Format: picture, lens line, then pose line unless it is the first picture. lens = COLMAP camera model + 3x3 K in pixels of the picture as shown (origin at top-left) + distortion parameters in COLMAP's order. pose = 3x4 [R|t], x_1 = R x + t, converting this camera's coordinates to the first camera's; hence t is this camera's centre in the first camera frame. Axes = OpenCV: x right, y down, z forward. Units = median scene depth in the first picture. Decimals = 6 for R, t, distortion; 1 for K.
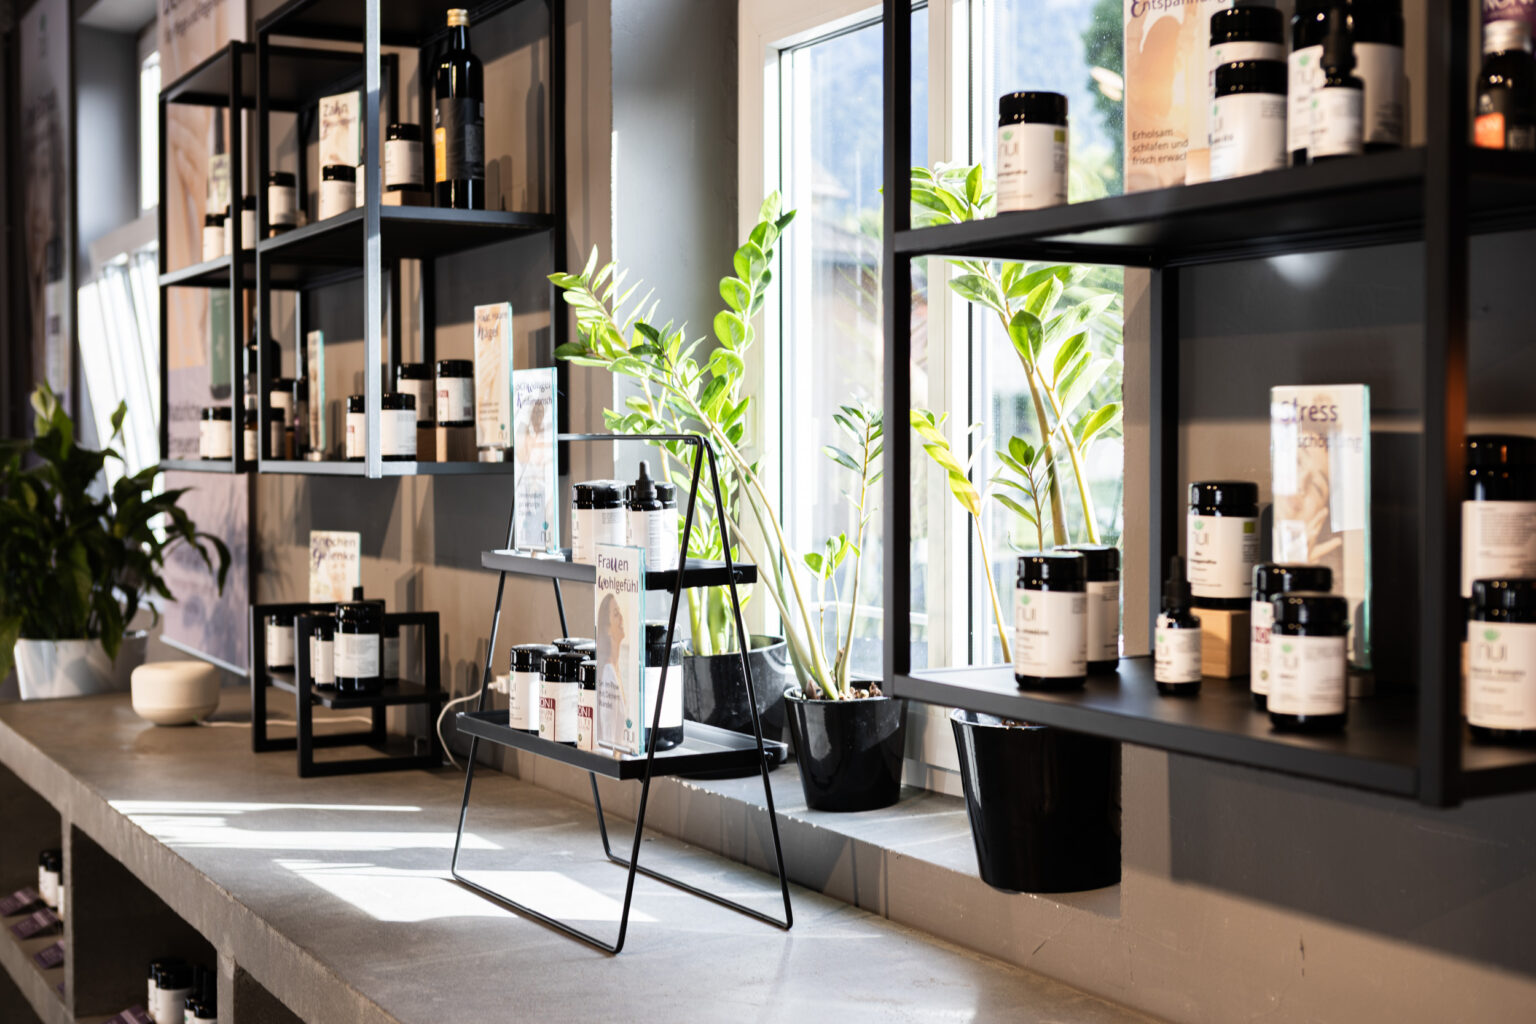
lens RADIAL K [[2132.2, 0, 768.0], [0, 2132.2, 512.0], [0, 0, 1]] dist [-0.024179, -0.022307]
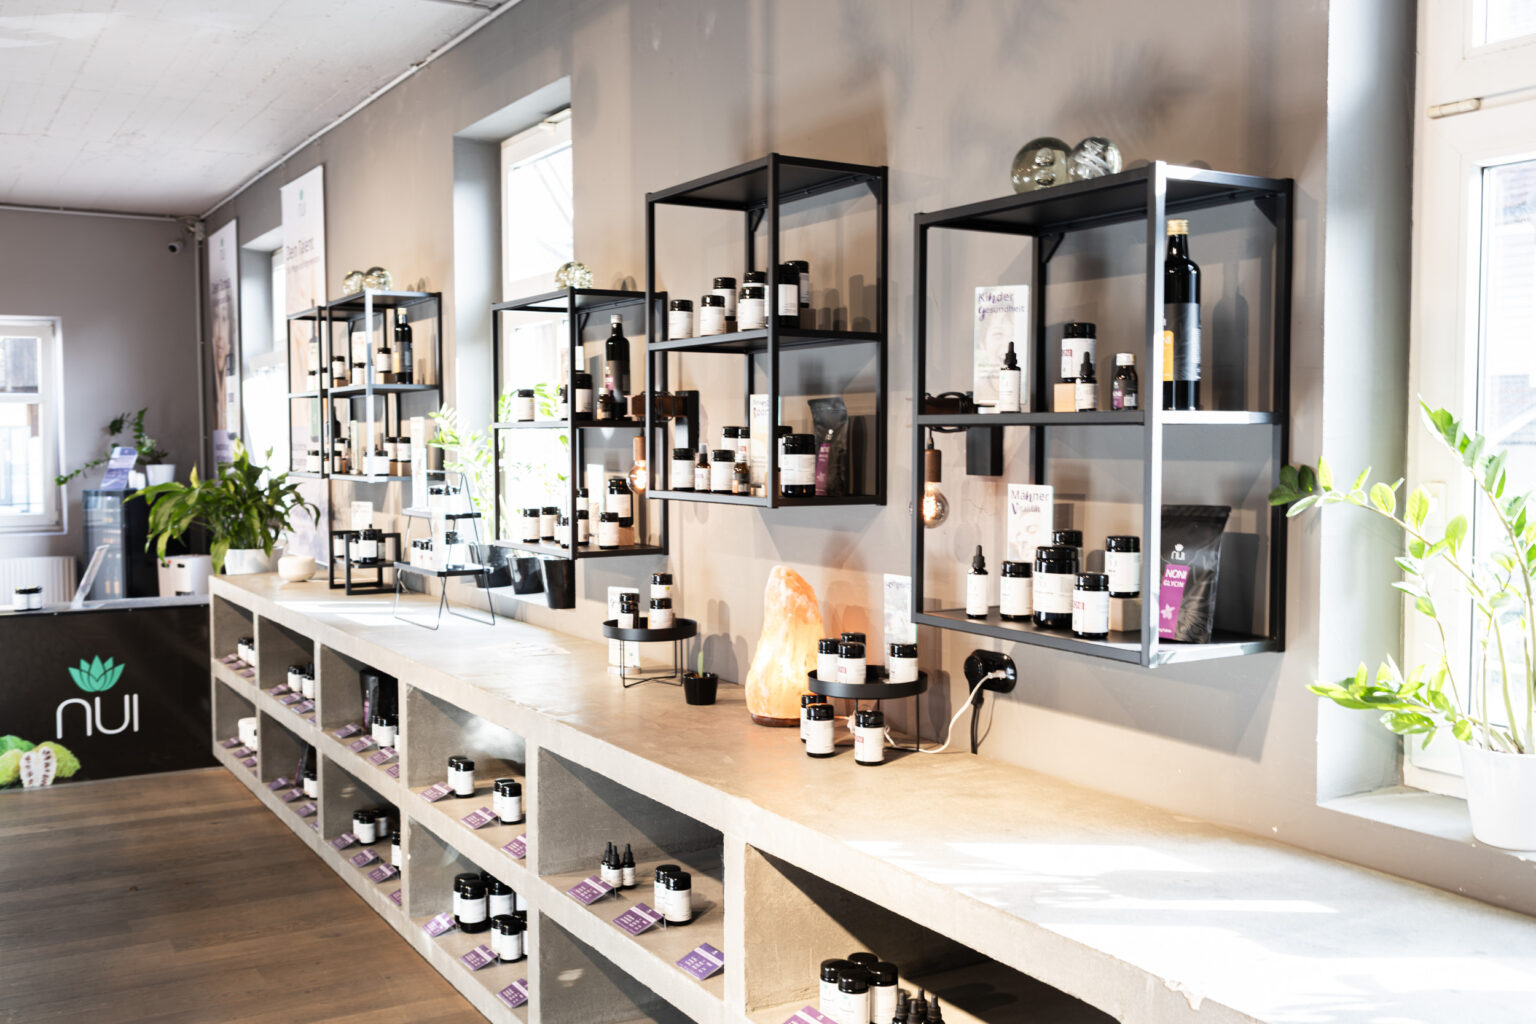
lens RADIAL K [[1496.7, 0, 768.0], [0, 1496.7, 512.0], [0, 0, 1]] dist [0.001588, 0.001396]
pose [[0.999207, -0.003771, 0.039639, 0.192250], [0.003049, 0.999828, 0.018270, -0.009238], [-0.039701, -0.018135, 0.999047, -0.731576]]
